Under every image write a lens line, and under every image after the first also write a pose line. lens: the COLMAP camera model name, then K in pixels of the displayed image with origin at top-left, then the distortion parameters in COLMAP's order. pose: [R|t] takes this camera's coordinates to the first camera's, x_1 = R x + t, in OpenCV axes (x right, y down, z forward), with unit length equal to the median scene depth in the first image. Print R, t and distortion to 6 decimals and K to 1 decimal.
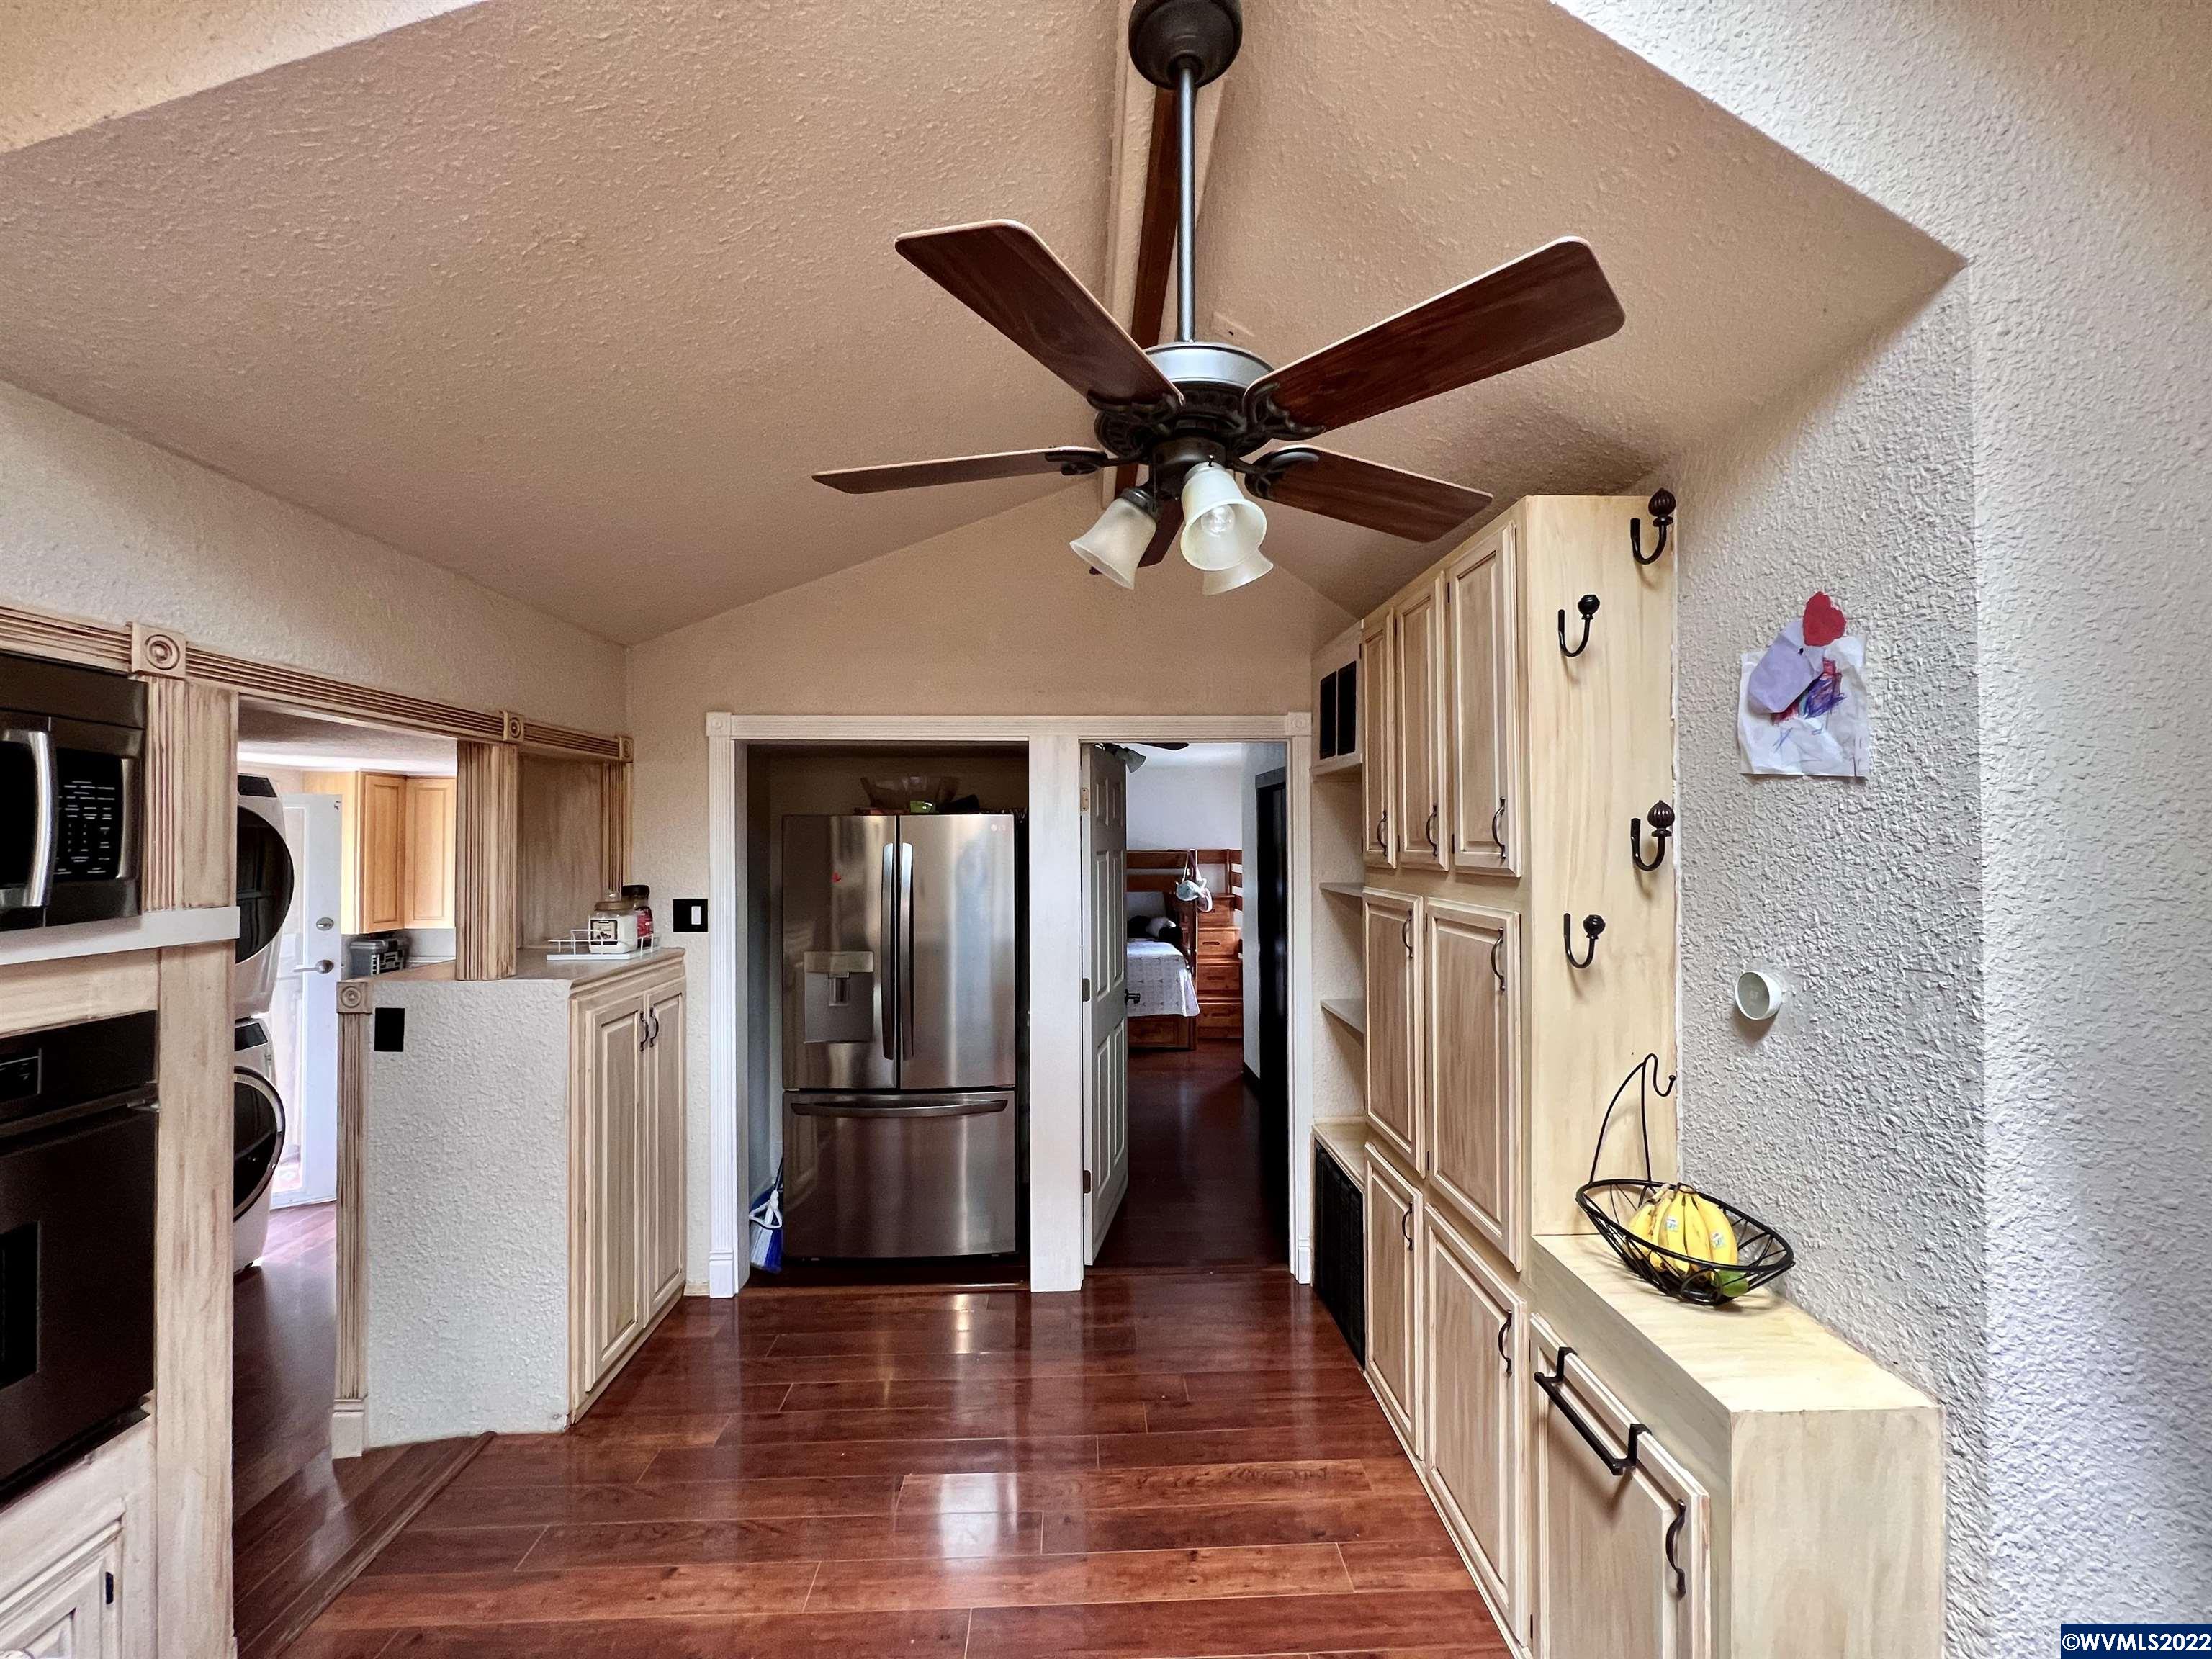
lens RADIAL K [[887.8, 0, 1105.9], [0, 887.8, 828.6], [0, 0, 1]] dist [-0.002425, 0.000219]
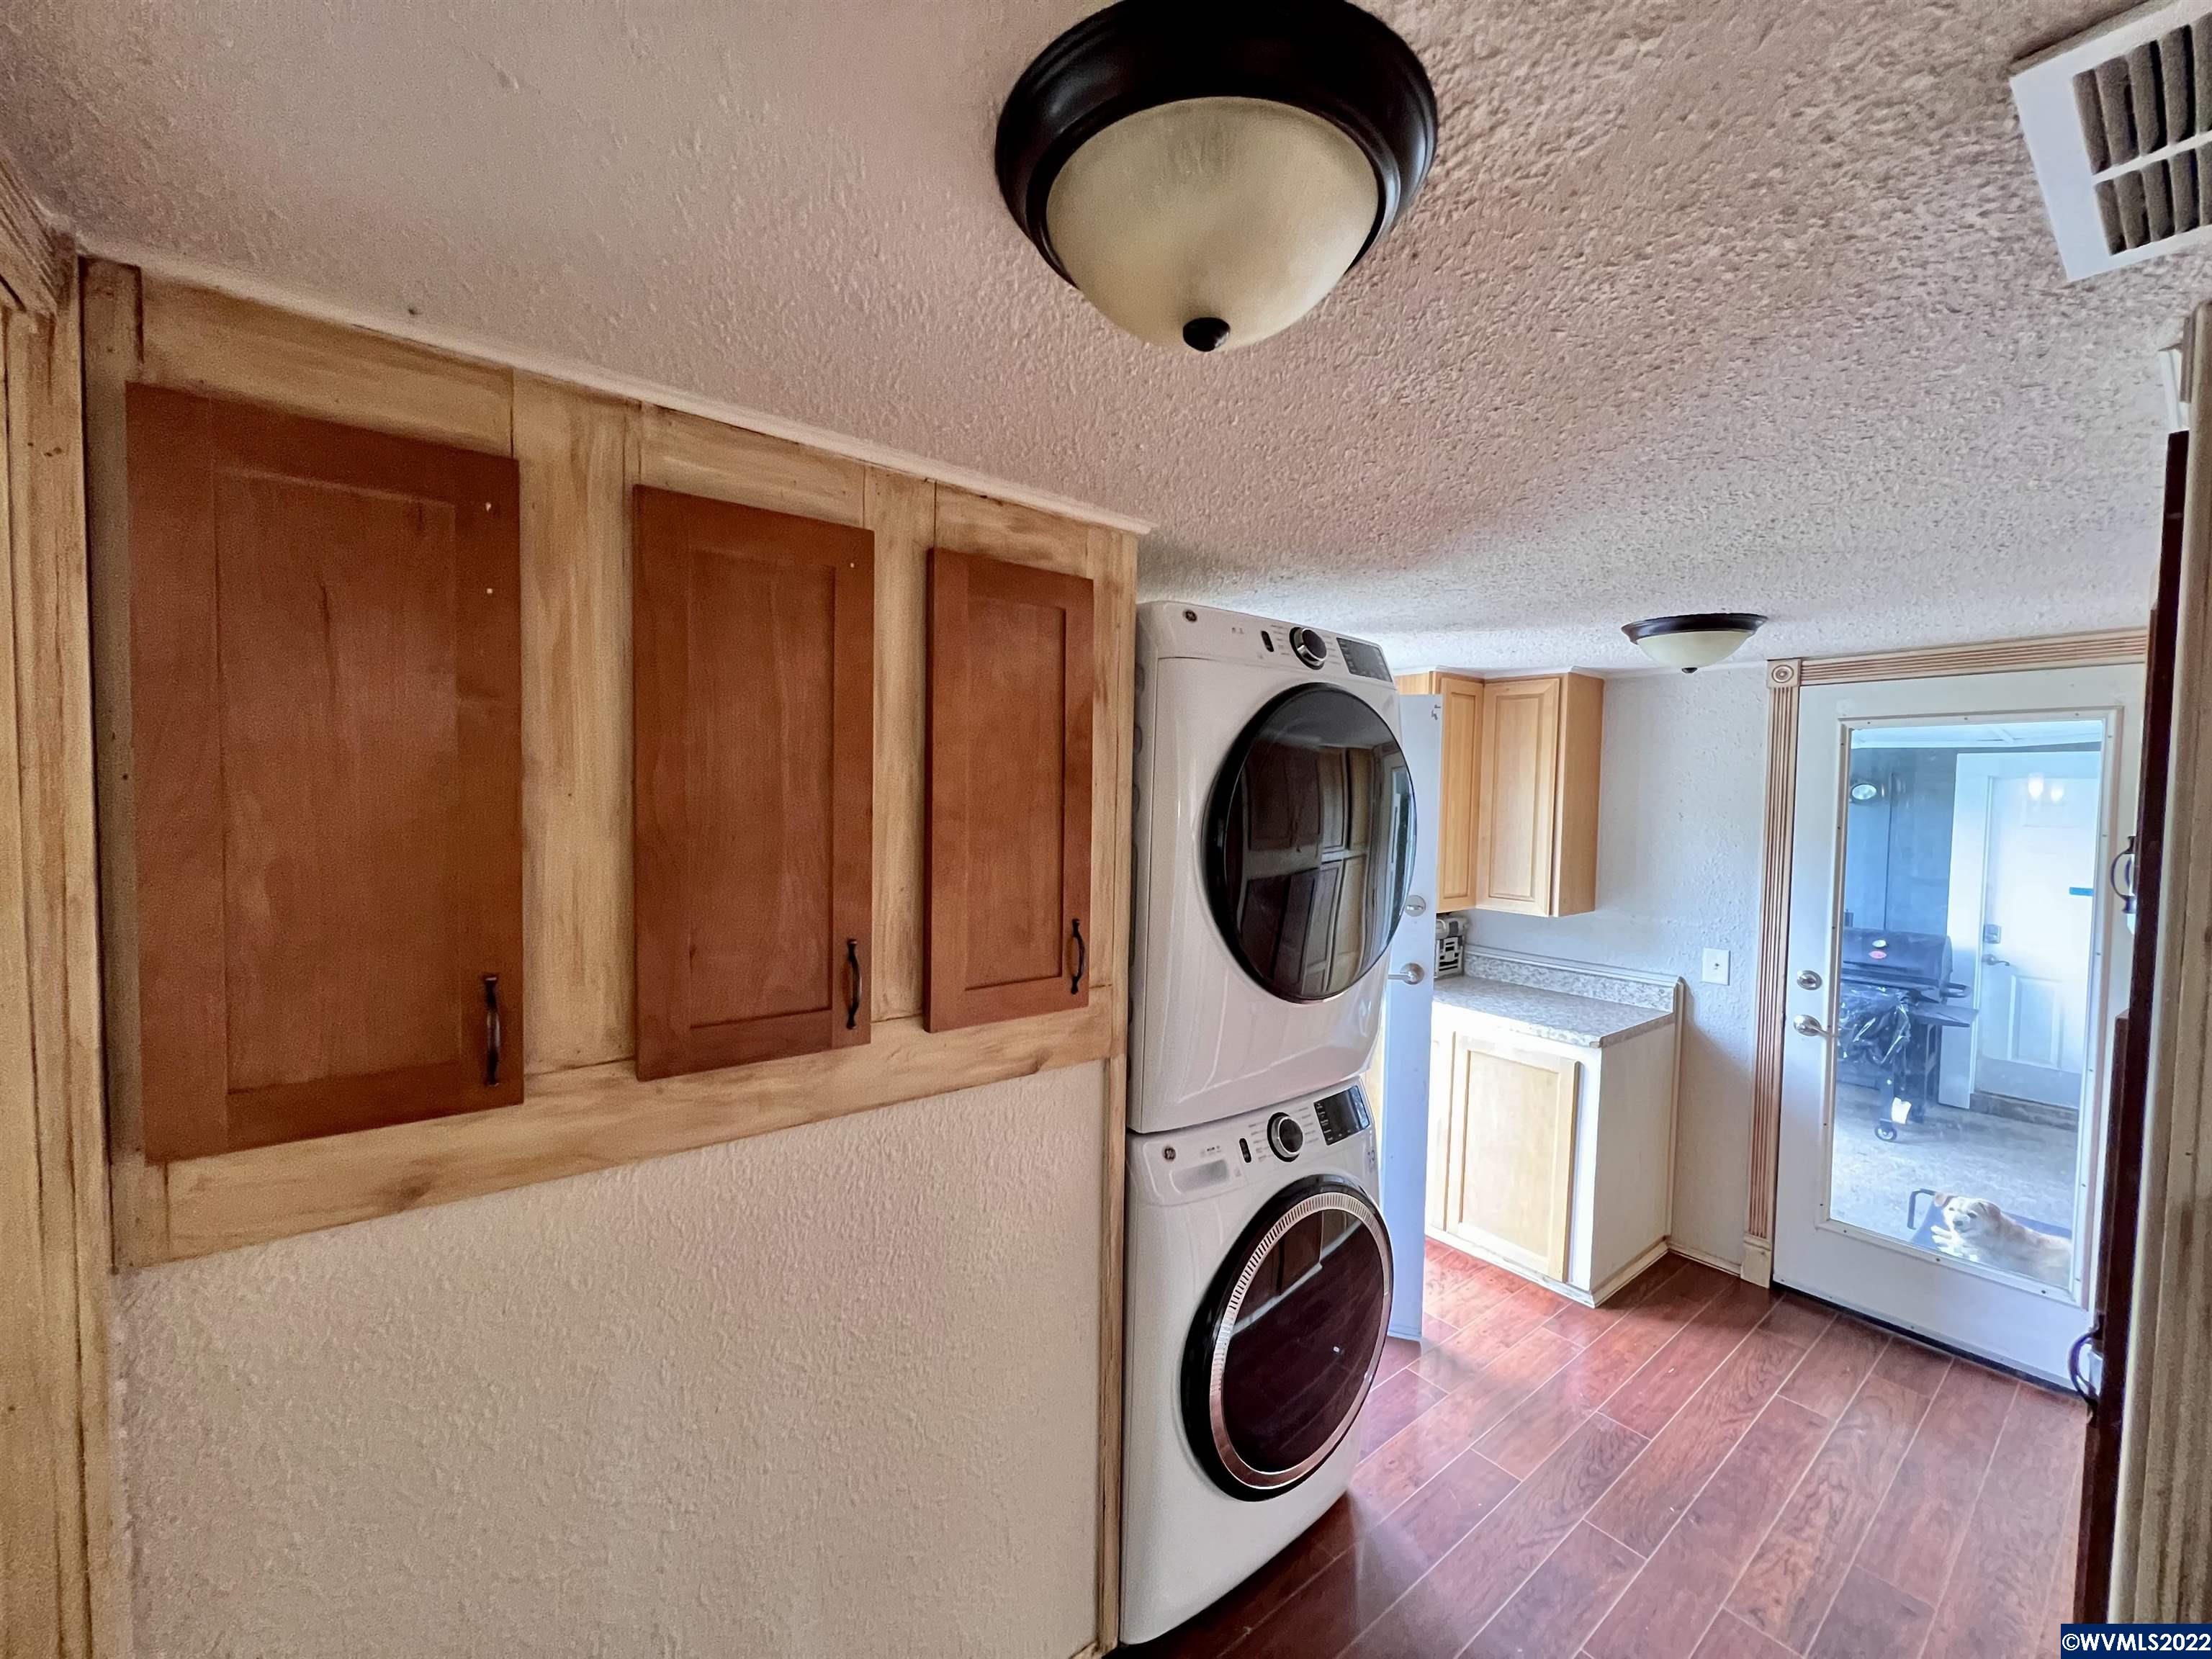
lens RADIAL K [[887.8, 0, 1100.5], [0, 887.8, 834.1], [0, 0, 1]] dist [-0.002425, 0.000219]
pose [[0.590304, 0.052285, -0.805486, -1.114890], [-0.006663, 0.998182, 0.059910, 0.047176], [0.807153, -0.029998, 0.589579, 0.994962]]
